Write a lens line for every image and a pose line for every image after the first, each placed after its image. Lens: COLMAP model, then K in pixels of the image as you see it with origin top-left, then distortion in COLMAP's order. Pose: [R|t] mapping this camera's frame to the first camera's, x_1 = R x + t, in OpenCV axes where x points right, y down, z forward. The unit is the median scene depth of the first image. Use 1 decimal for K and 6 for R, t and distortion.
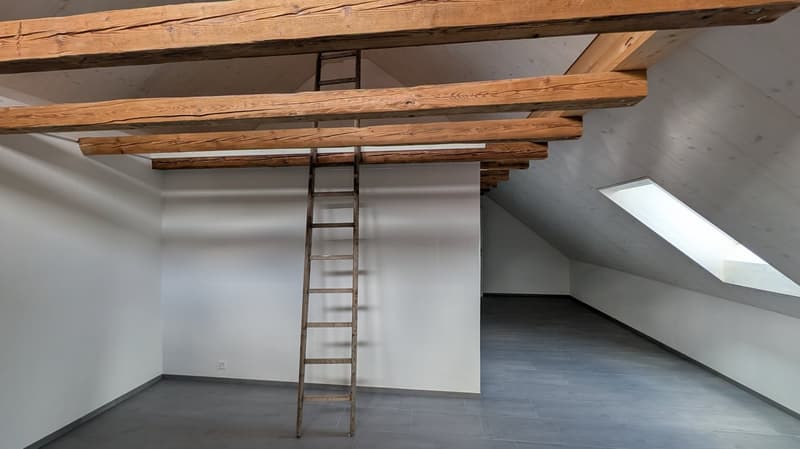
lens RADIAL K [[306.0, 0, 402.4], [0, 306.0, 227.8], [0, 0, 1]] dist [0.000709, 0.000578]
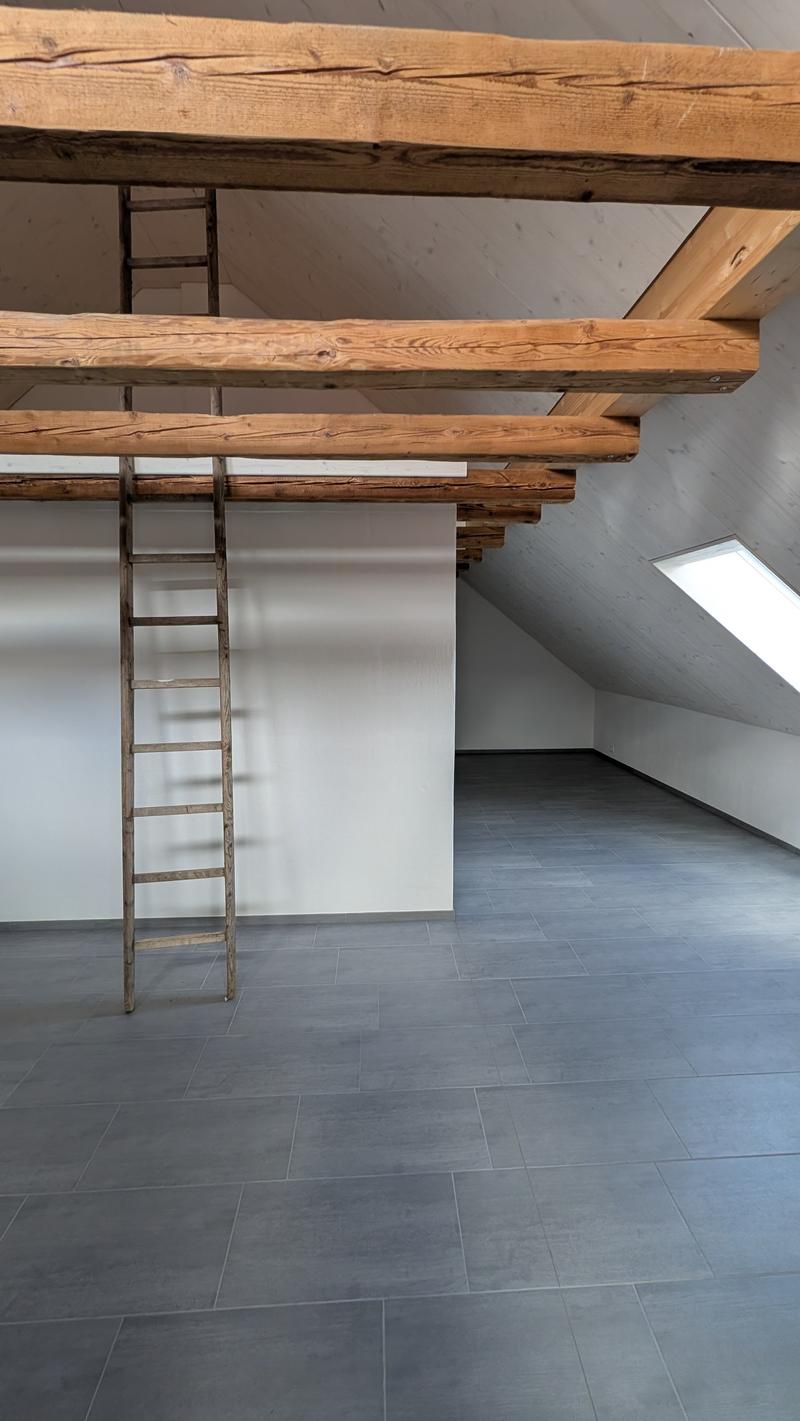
lens RADIAL K [[543.5, 0, 400.6], [0, 543.5, 708.5], [0, 0, 1]] dist [0.000709, 0.000578]
pose [[0.986816, -0.022695, 0.160245, -0.006327], [0.003468, 0.992857, 0.119262, 0.031285], [-0.161807, -0.117134, 0.979846, 0.036347]]
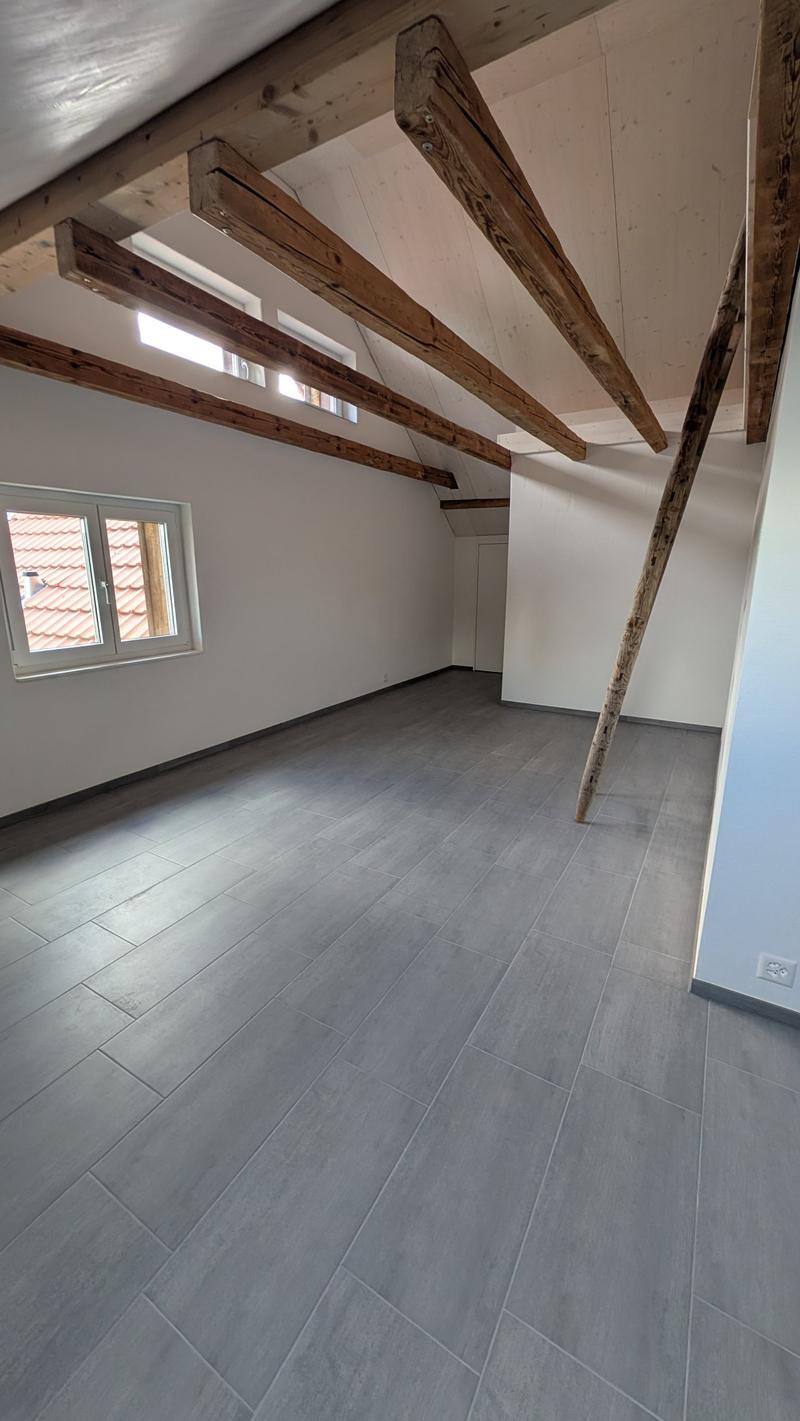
lens RADIAL K [[543.5, 0, 404.5], [0, 543.5, 710.7], [0, 0, 1]] dist [0.000709, 0.000578]
pose [[-0.412964, 0.232388, -0.880600, 0.960257], [0.000676, 0.966976, 0.254865, 0.108852], [0.910747, 0.104655, -0.399484, 1.034164]]
